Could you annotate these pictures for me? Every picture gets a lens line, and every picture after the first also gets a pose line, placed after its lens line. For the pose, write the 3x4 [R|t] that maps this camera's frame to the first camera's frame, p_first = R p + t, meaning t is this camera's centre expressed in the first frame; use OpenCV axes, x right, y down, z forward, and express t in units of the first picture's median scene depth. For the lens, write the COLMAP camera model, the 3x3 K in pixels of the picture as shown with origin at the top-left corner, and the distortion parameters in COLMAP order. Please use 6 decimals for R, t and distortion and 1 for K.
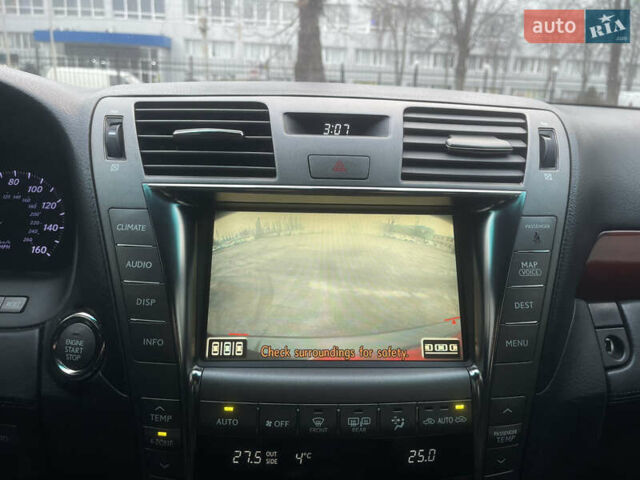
lens RADIAL K [[484.2, 0, 324.0], [0, 484.2, 235.8], [0, 0, 1]] dist [0.068109, -0.084786]
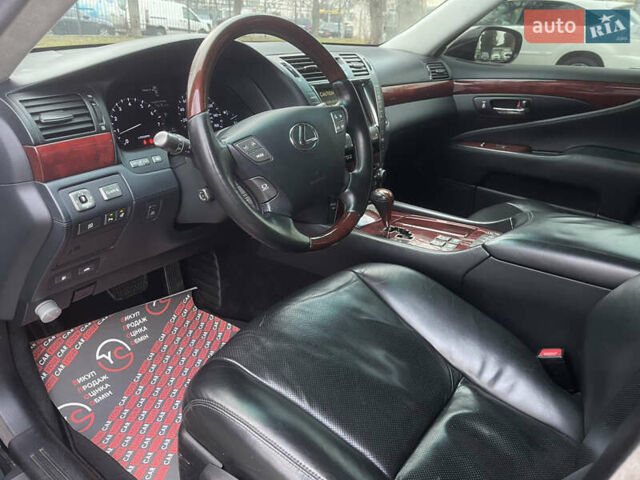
lens RADIAL K [[484.2, 0, 324.0], [0, 484.2, 235.8], [0, 0, 1]] dist [0.068109, -0.084786]
pose [[0.640497, -0.314896, 0.700431, -2.528708], [0.186242, 0.948531, 0.256130, 0.033302], [-0.745035, -0.033601, 0.666179, -1.113372]]
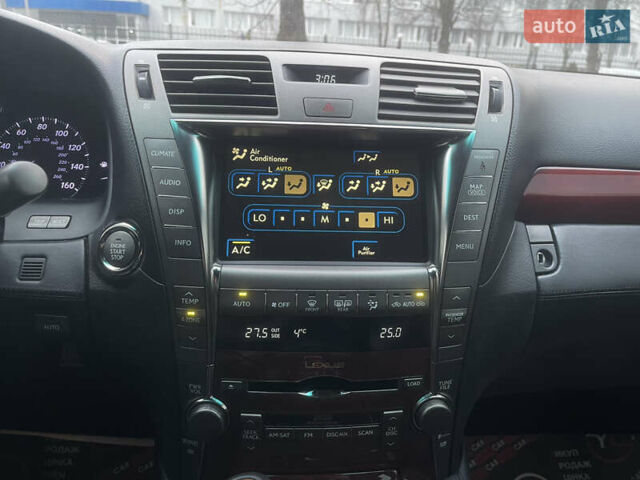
lens RADIAL K [[484.2, 0, 324.0], [0, 484.2, 235.8], [0, 0, 1]] dist [0.068109, -0.084786]
pose [[0.999323, 0.002588, 0.036697, -0.022126], [-0.004428, 0.998732, 0.050153, 0.108603], [-0.036520, -0.050281, 0.998067, -0.232469]]
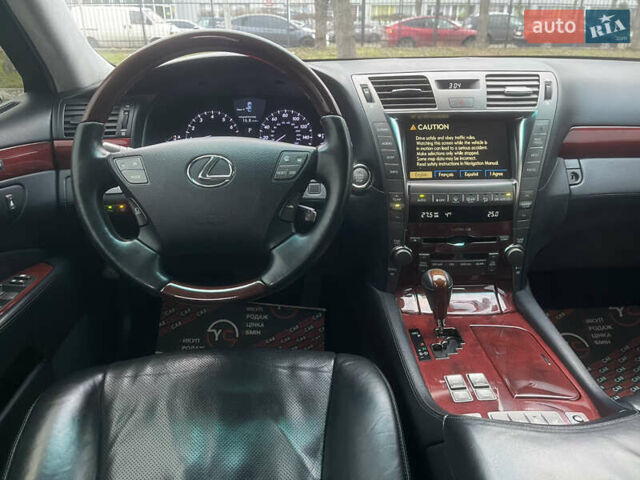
lens RADIAL K [[484.2, 0, 324.0], [0, 484.2, 235.8], [0, 0, 1]] dist [0.068109, -0.084786]
pose [[0.998822, -0.021678, -0.043421, -0.509266], [0.027228, 0.990927, 0.131618, 0.164632], [0.040173, -0.132645, 0.990349, -1.408910]]
